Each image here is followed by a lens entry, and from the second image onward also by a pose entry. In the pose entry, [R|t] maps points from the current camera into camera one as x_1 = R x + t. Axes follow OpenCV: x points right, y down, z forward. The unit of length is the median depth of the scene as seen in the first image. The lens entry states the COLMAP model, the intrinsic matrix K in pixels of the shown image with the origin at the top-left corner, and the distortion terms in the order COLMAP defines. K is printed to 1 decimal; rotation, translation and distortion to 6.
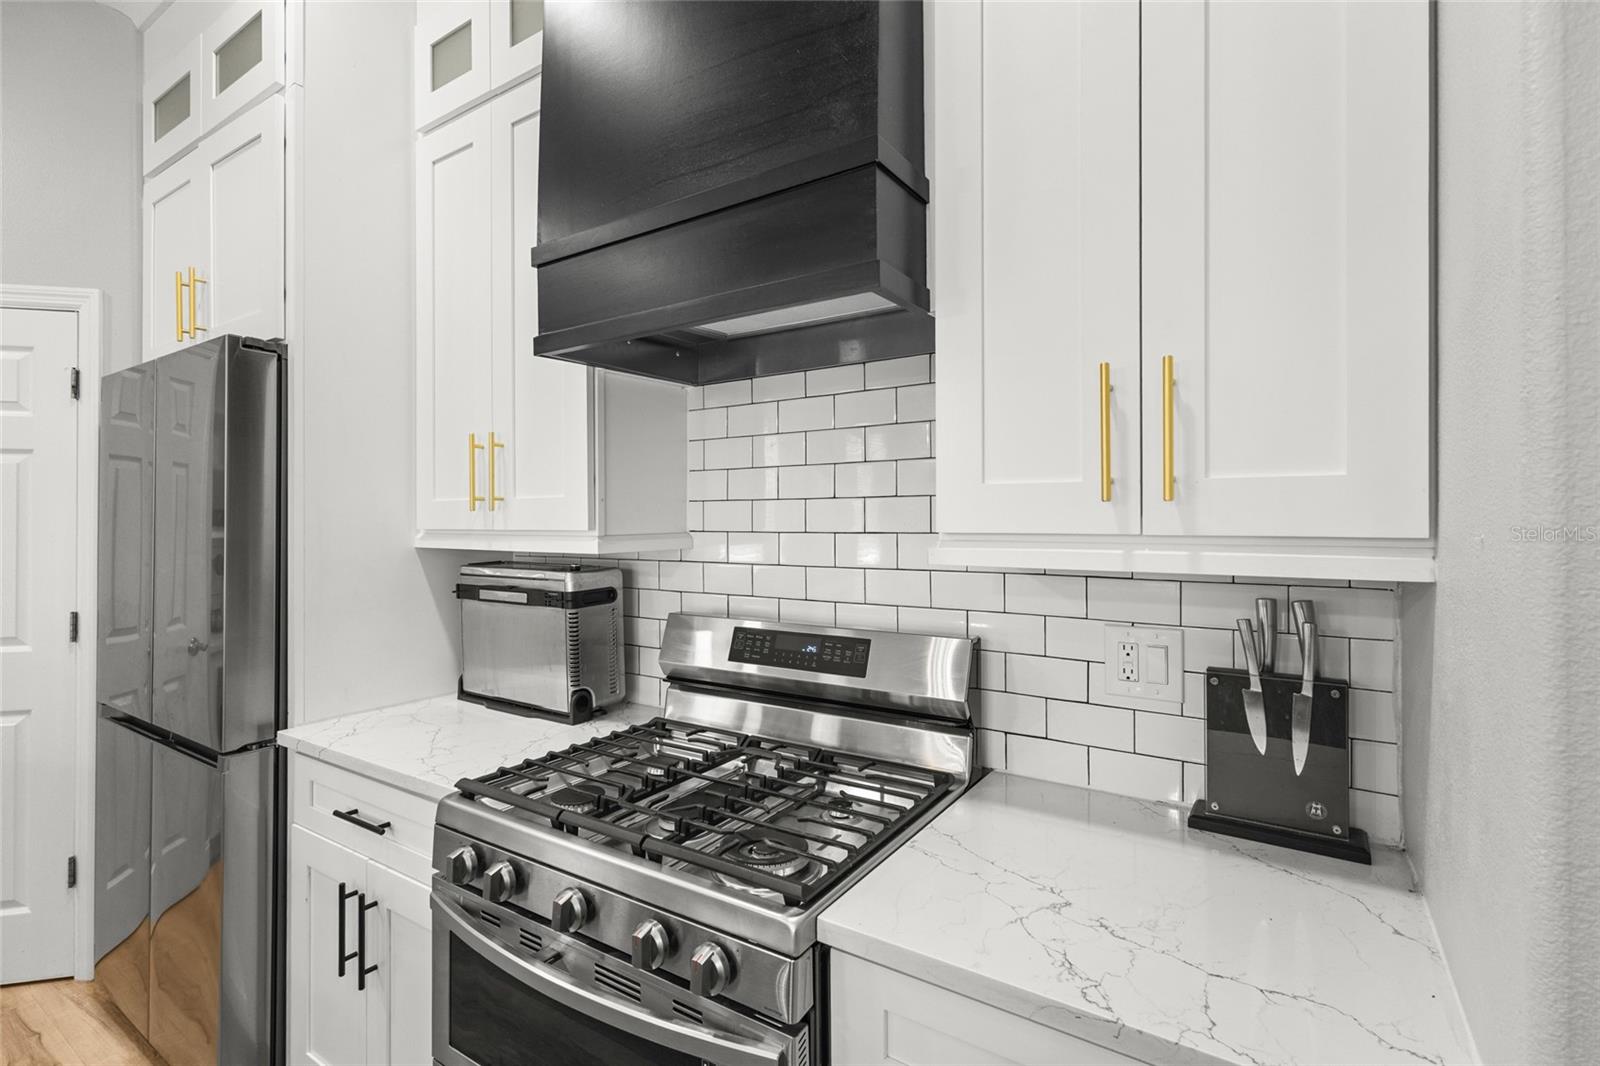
lens RADIAL K [[744.6, 0, 803.3], [0, 744.6, 514.7], [0, 0, 1]] dist [0.005810, -0.000305]
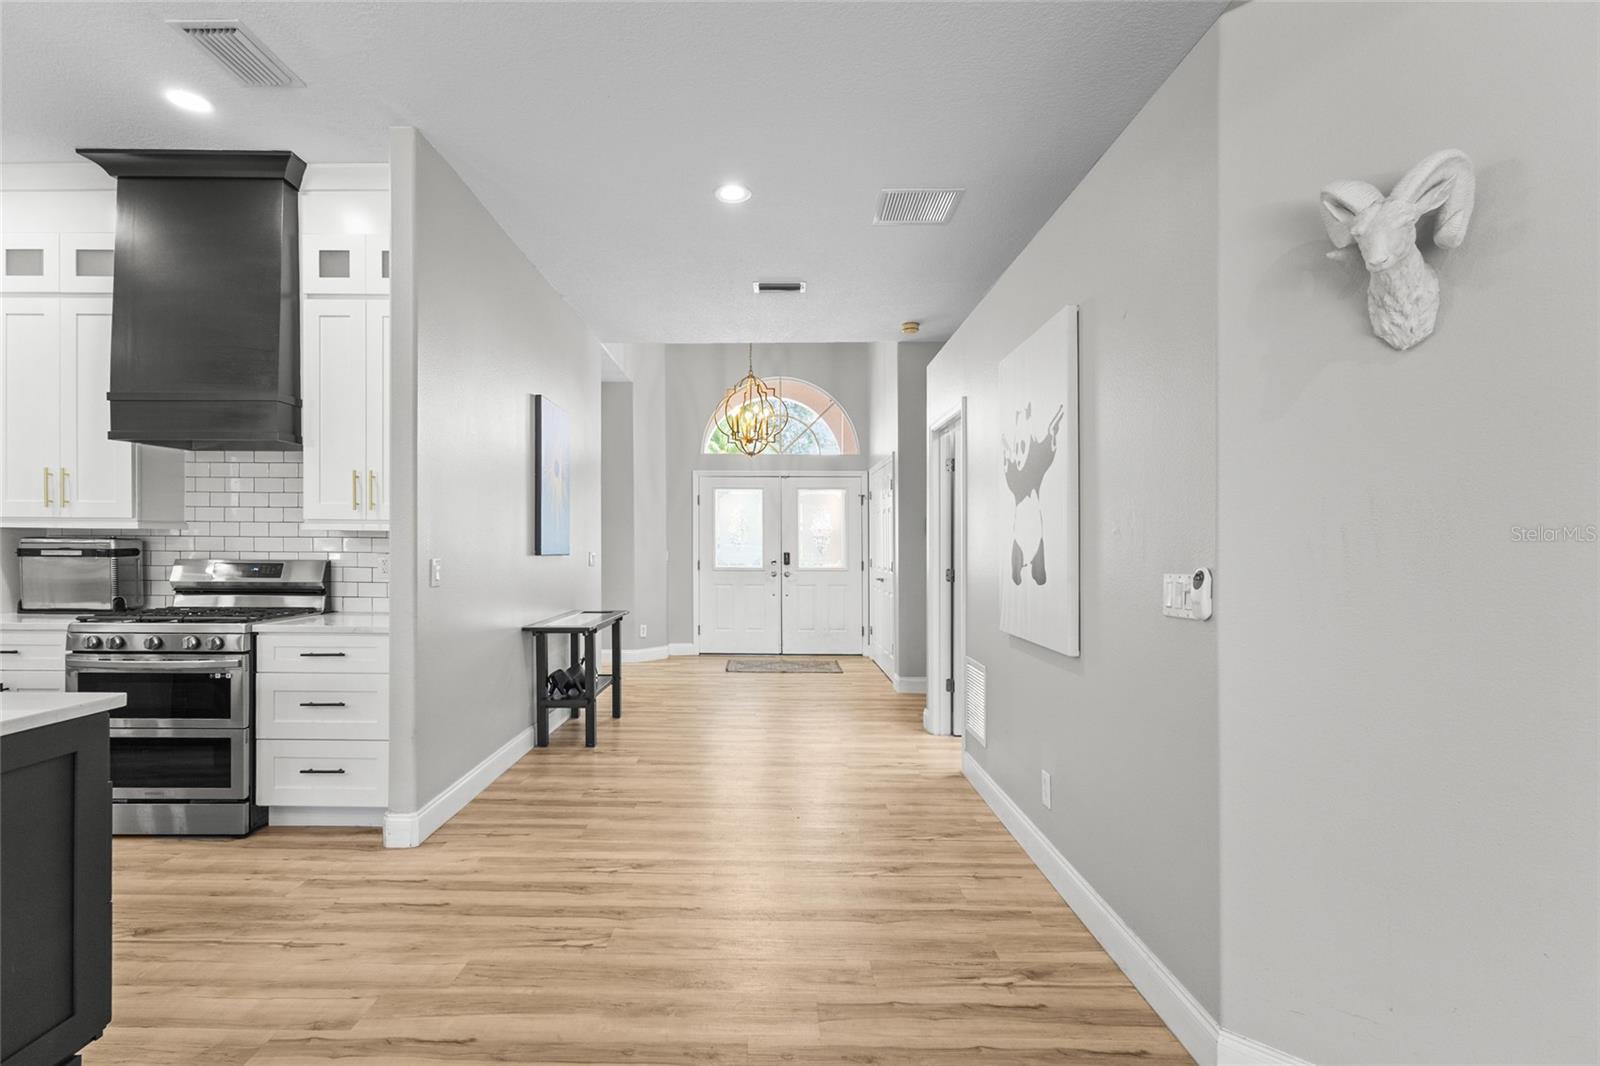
lens RADIAL K [[744.6, 0, 761.7], [0, 744.6, 549.7], [0, 0, 1]] dist [0.005810, -0.000305]
pose [[0.838919, 0.005899, 0.544224, 0.067304], [-0.014487, 0.999829, 0.011494, 0.062756], [-0.544063, -0.017527, 0.838861, -1.856798]]
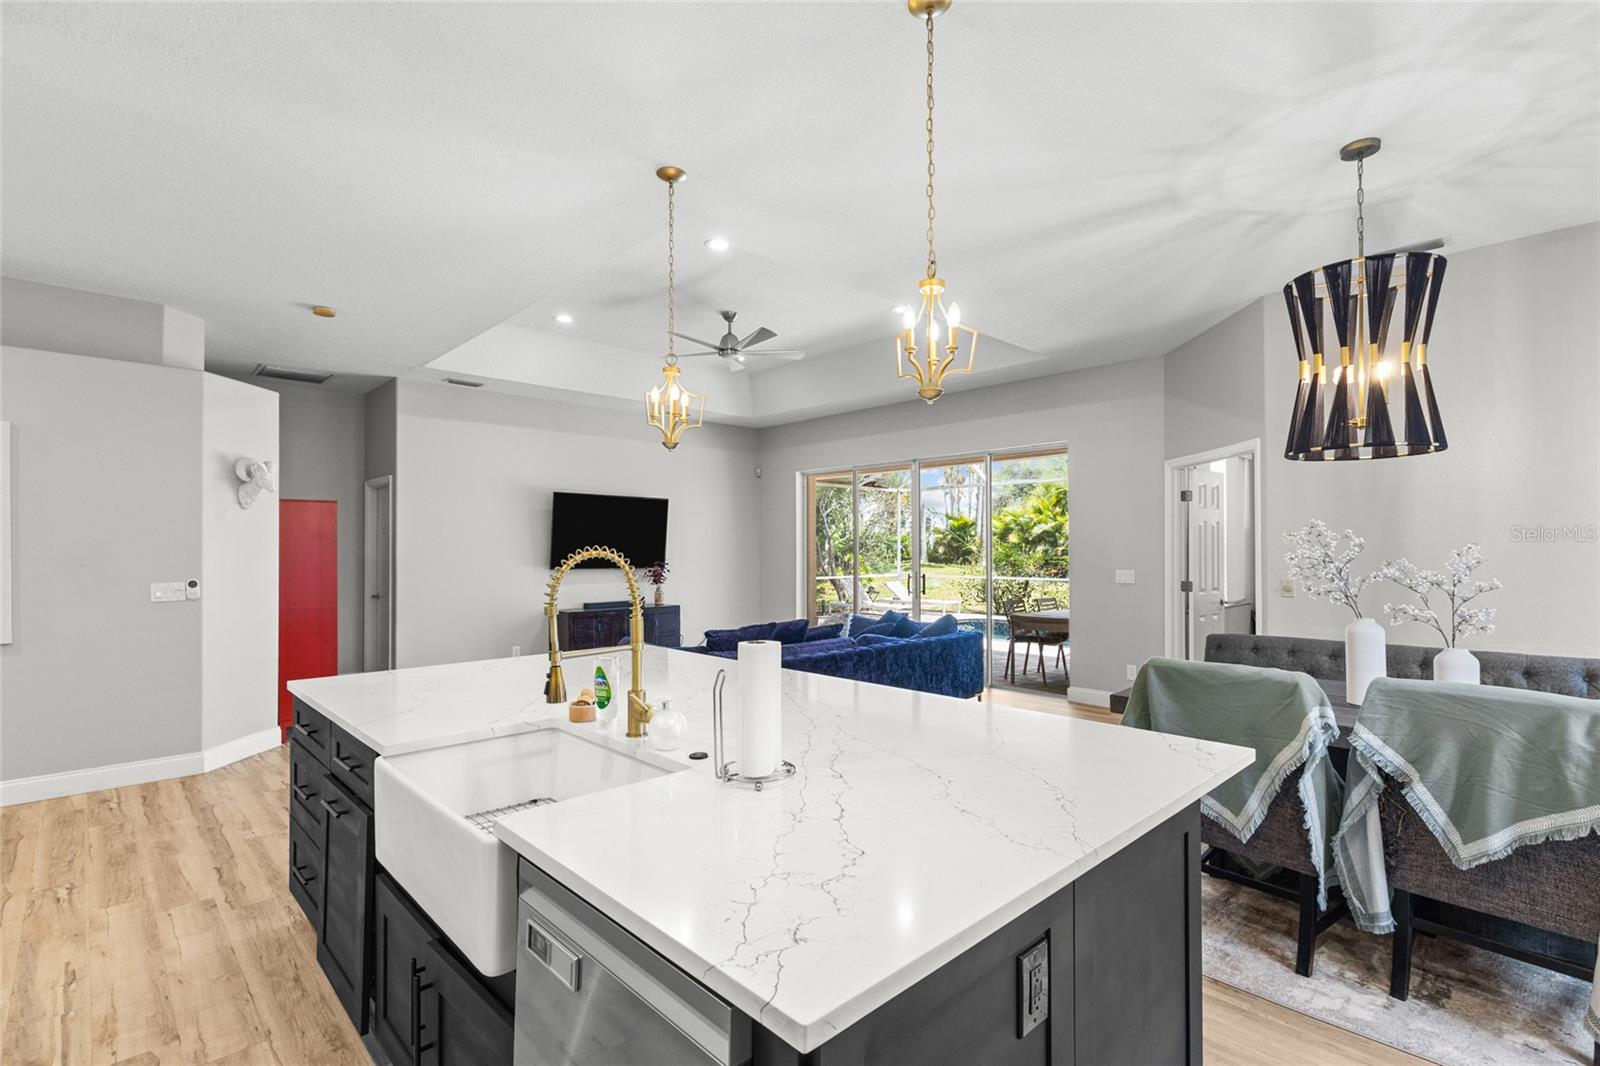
lens RADIAL K [[744.6, 0, 785.9], [0, 744.6, 540.0], [0, 0, 1]] dist [0.005810, -0.000305]
pose [[-0.973135, 0.006762, 0.230137, -1.677225], [0.001081, 0.999692, -0.024801, 0.013729], [-0.230234, -0.023886, -0.972842, 1.037320]]
